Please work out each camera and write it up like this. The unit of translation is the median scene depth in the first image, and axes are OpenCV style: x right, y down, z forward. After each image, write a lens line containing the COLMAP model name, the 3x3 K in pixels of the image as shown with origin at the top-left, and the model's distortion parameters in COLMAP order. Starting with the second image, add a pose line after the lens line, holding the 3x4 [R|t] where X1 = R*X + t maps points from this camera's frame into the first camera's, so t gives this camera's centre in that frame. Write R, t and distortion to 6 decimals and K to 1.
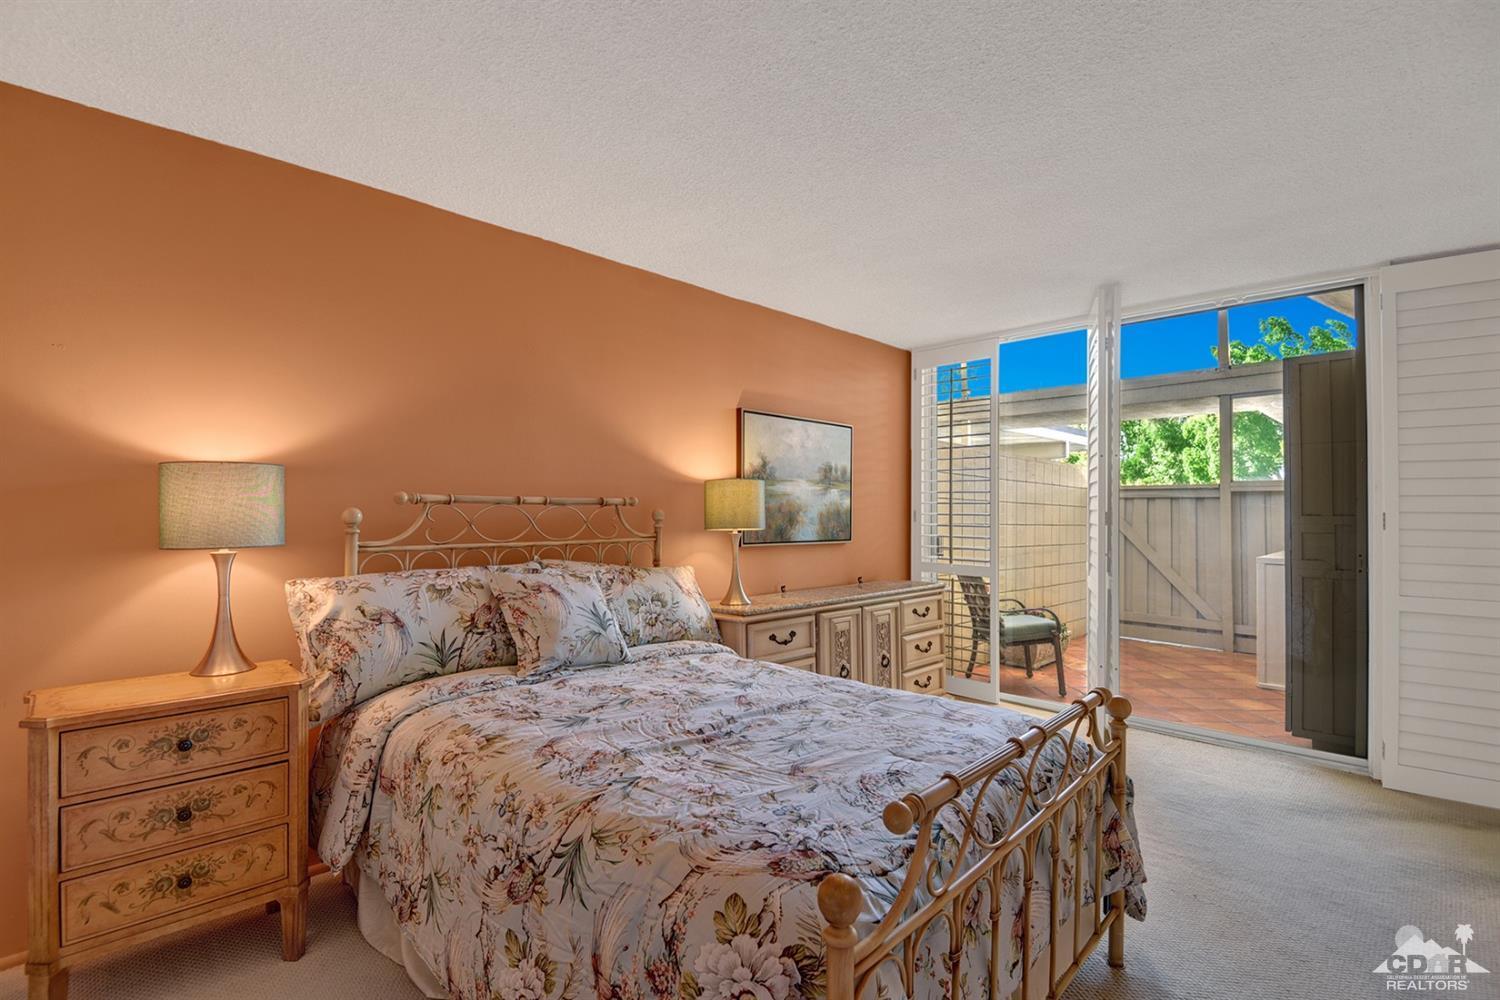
lens RADIAL K [[700.3, 0, 747.4], [0, 700.3, 497.3], [0, 0, 1]] dist [-0.022178, -0.003704]
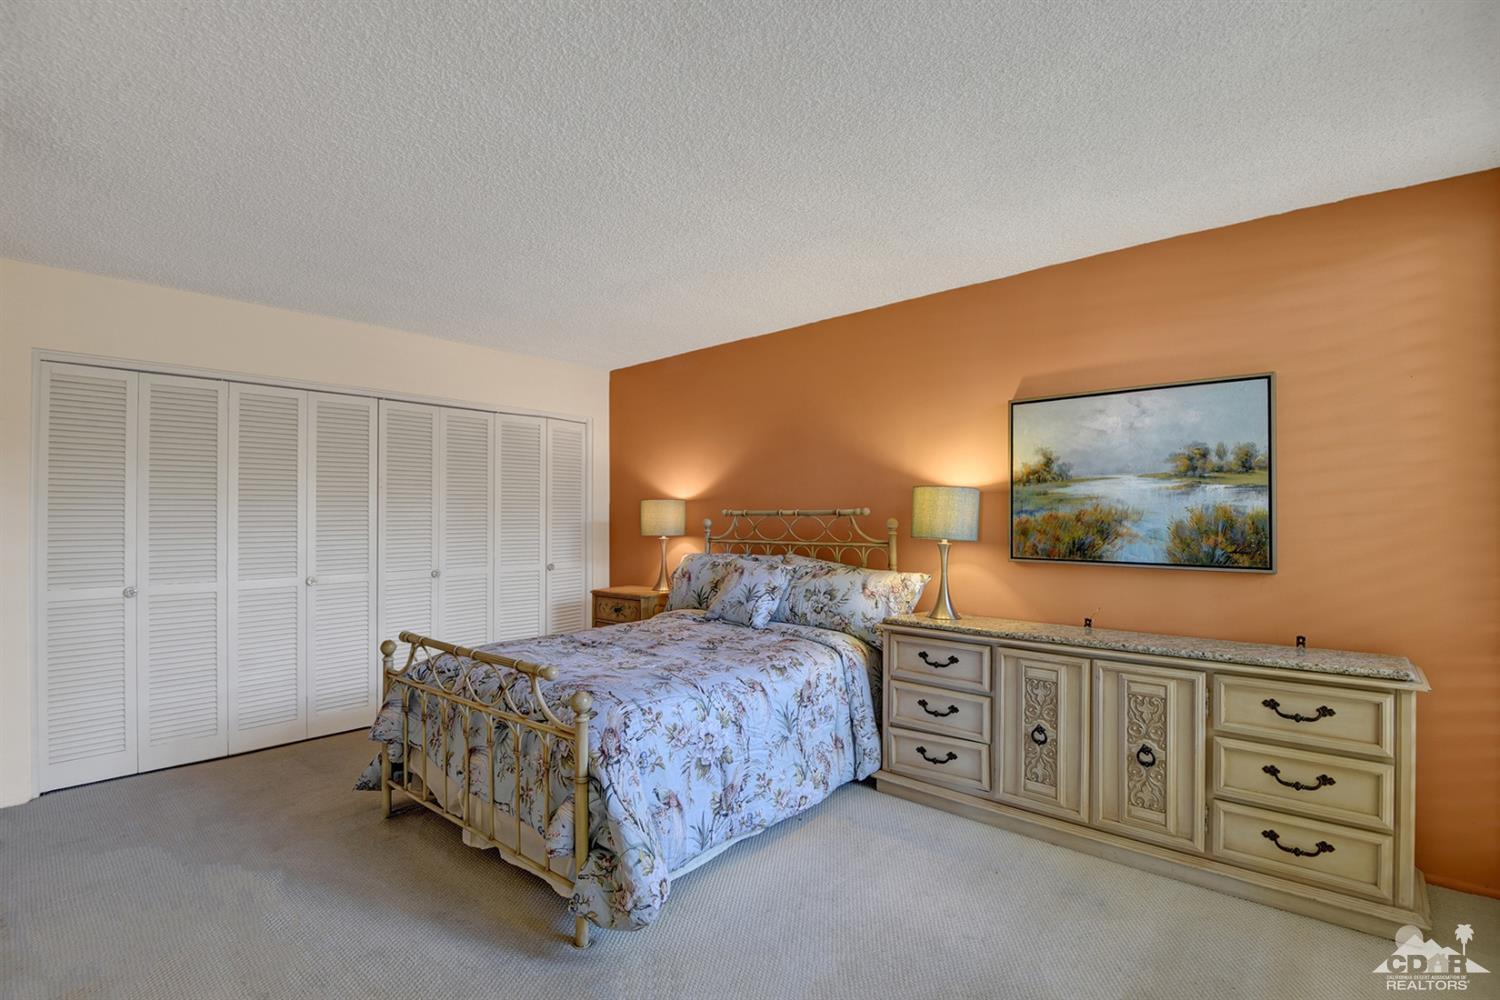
lens RADIAL K [[700.3, 0, 747.8], [0, 700.3, 508.2], [0, 0, 1]] dist [-0.022178, -0.003704]
pose [[0.035595, -0.015101, -0.999252, 0.820242], [0.022680, 0.999641, -0.014299, 0.009762], [0.999109, -0.022154, 0.035925, 0.624515]]
